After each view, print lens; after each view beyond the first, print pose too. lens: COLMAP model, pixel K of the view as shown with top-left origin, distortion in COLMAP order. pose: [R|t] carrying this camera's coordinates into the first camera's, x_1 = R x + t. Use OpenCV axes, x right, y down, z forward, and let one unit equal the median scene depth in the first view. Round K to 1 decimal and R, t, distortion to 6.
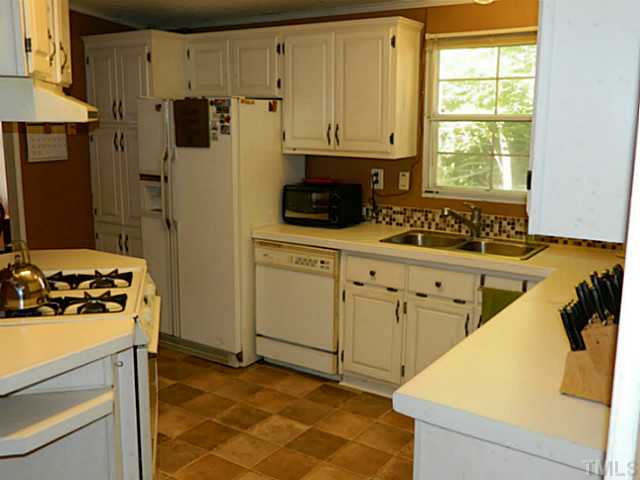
lens RADIAL K [[621.0, 0, 320.0], [0, 621.0, 240.0], [0, 0, 1]] dist [-0.004685, -0.004582]
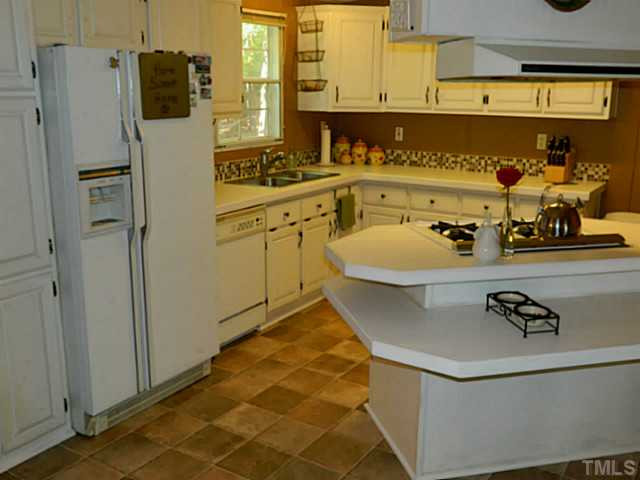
lens RADIAL K [[621.0, 0, 320.0], [0, 621.0, 240.0], [0, 0, 1]] dist [-0.004685, -0.004582]
pose [[-0.001873, -0.245221, 0.969465, -0.998089], [0.189895, 0.951740, 0.241104, -0.160796], [-0.981803, 0.184548, 0.044783, 0.841760]]
